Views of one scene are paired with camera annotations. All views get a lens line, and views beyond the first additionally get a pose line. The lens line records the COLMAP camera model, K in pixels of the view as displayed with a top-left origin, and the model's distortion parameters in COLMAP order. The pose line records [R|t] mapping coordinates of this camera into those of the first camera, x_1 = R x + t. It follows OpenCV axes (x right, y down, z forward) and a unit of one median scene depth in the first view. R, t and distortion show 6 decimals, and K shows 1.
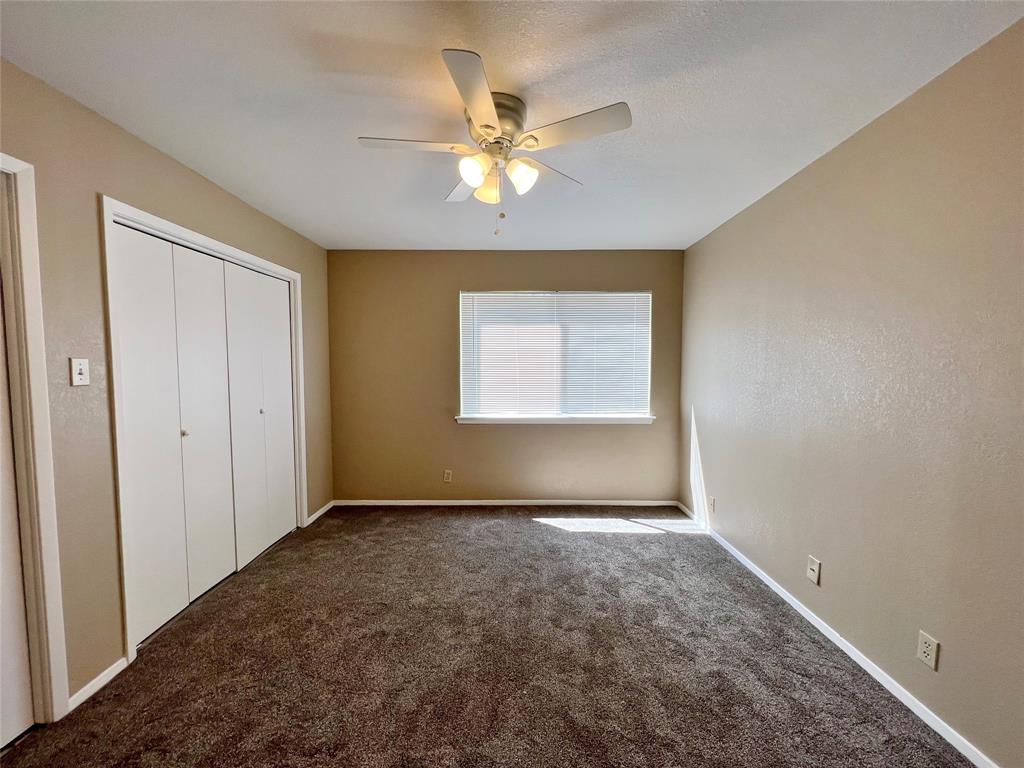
lens RADIAL K [[412.7, 0, 513.8], [0, 412.7, 383.0], [0, 0, 1]] dist [-0.003786, 0.001702]
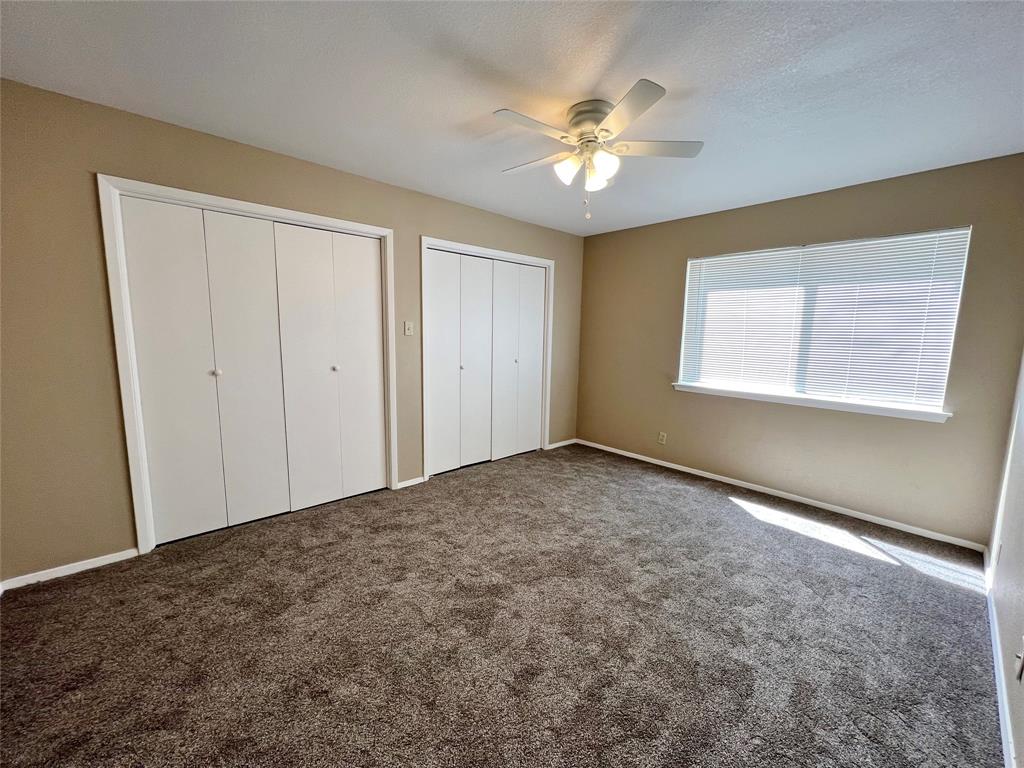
lens RADIAL K [[412.7, 0, 514.3], [0, 412.7, 384.2], [0, 0, 1]] dist [-0.003786, 0.001702]
pose [[0.674304, 0.106569, -0.730724, 0.425514], [-0.057786, 0.994112, 0.091658, 0.015451], [0.736189, -0.019580, 0.676492, 0.005591]]
